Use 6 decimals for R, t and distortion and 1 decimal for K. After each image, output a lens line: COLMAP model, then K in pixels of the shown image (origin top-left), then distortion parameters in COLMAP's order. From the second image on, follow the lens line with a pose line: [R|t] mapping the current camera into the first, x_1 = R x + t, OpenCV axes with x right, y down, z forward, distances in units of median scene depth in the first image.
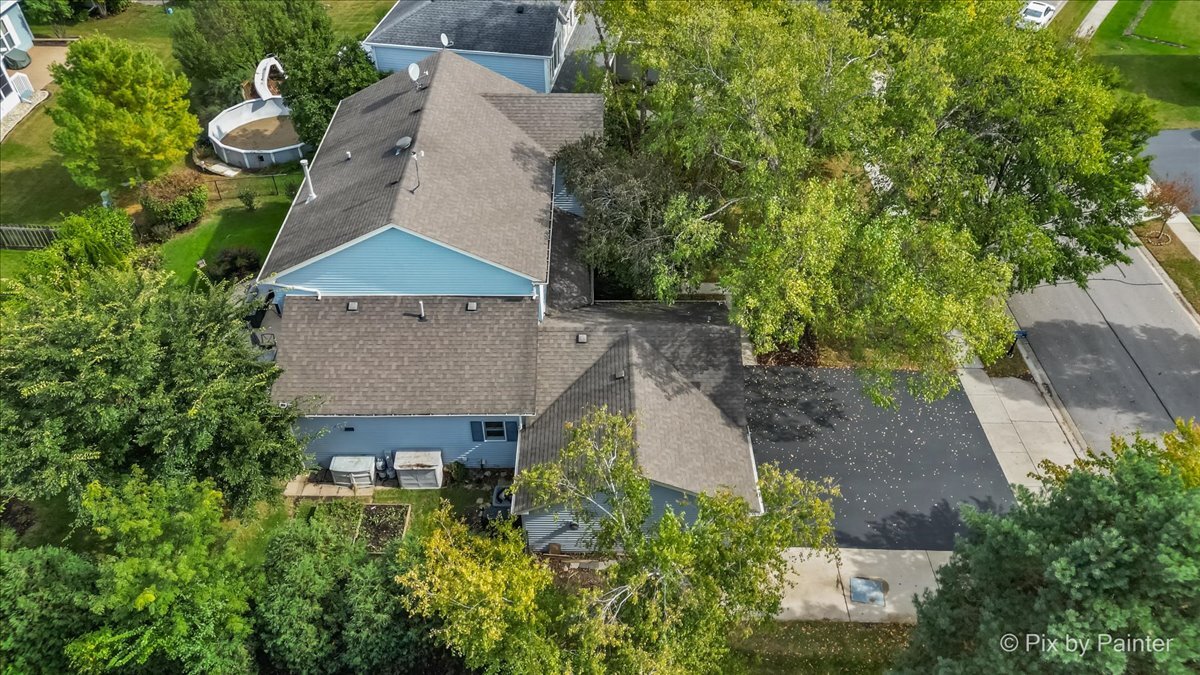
lens RADIAL K [[831.8, 0, 602.8], [0, 831.8, 334.6], [0, 0, 1]] dist [0.085033, -0.083754]
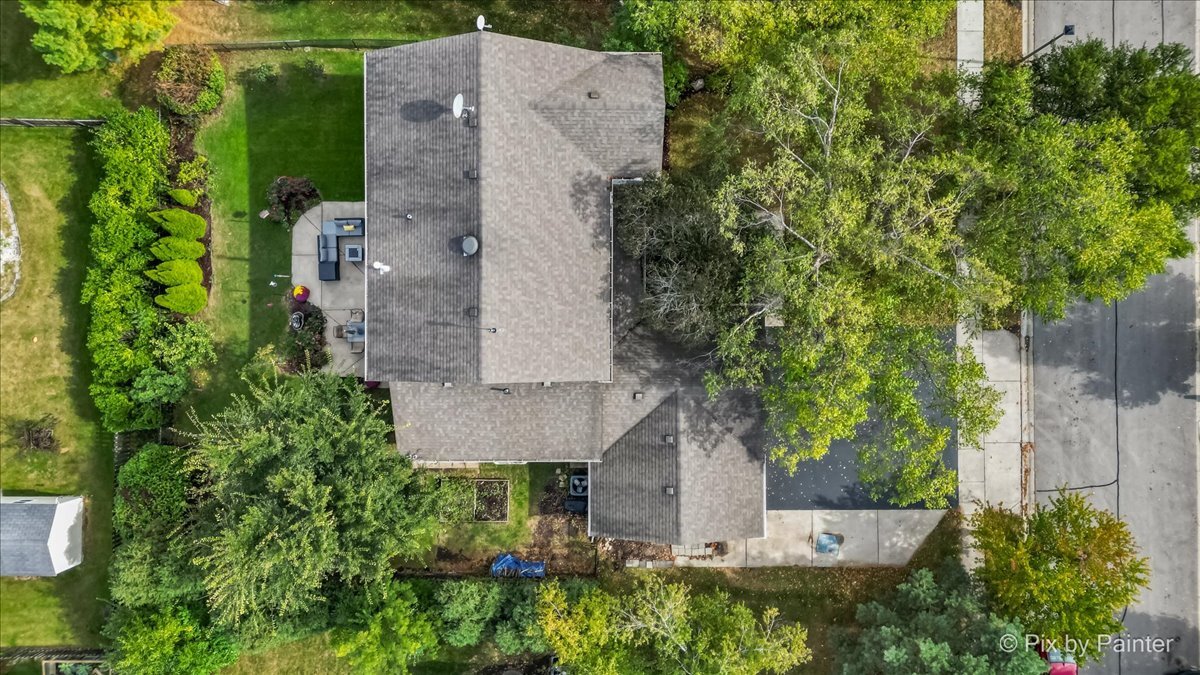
lens RADIAL K [[831.8, 0, 602.8], [0, 831.8, 334.6], [0, 0, 1]] dist [0.085033, -0.083754]
pose [[0.999952, 0.007269, 0.006508, -0.087632], [-0.009728, 0.691641, 0.722175, -0.949909], [0.000748, -0.722204, 0.691679, 0.235113]]
